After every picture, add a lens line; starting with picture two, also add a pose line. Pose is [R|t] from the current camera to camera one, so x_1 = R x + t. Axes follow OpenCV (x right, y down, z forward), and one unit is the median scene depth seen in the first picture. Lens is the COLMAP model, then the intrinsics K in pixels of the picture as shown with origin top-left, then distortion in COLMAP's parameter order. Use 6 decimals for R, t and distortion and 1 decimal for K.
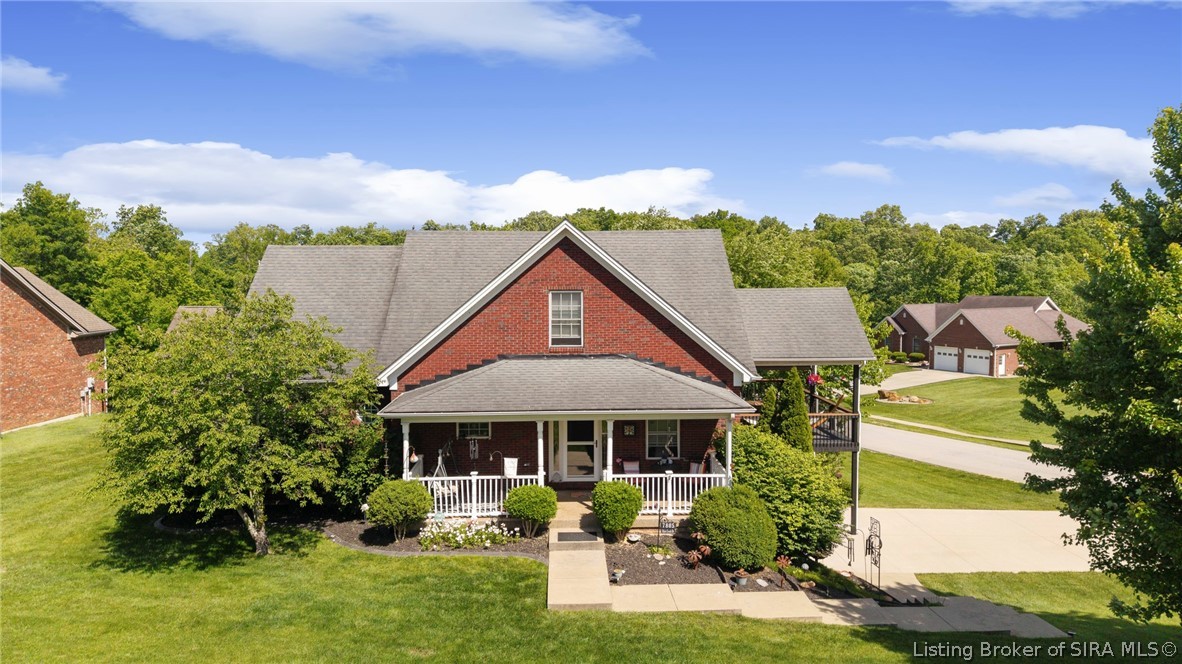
lens RADIAL K [[768.6, 0, 591.0], [0, 768.6, 332.0], [0, 0, 1]] dist [0.043717, -0.003980]
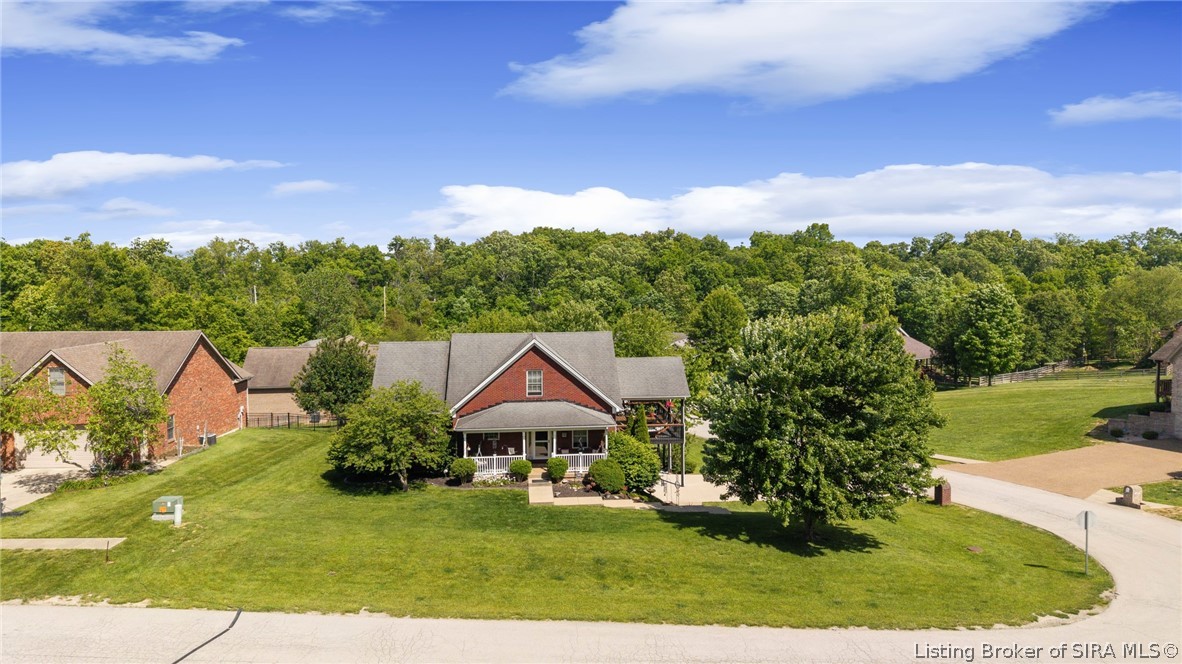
lens RADIAL K [[768.6, 0, 591.0], [0, 768.6, 332.0], [0, 0, 1]] dist [0.043717, -0.003980]
pose [[0.998573, -0.007210, 0.052915, 0.014317], [0.007220, 0.999974, 0.000019, -0.177745], [-0.052914, 0.000363, 0.998599, -1.285317]]
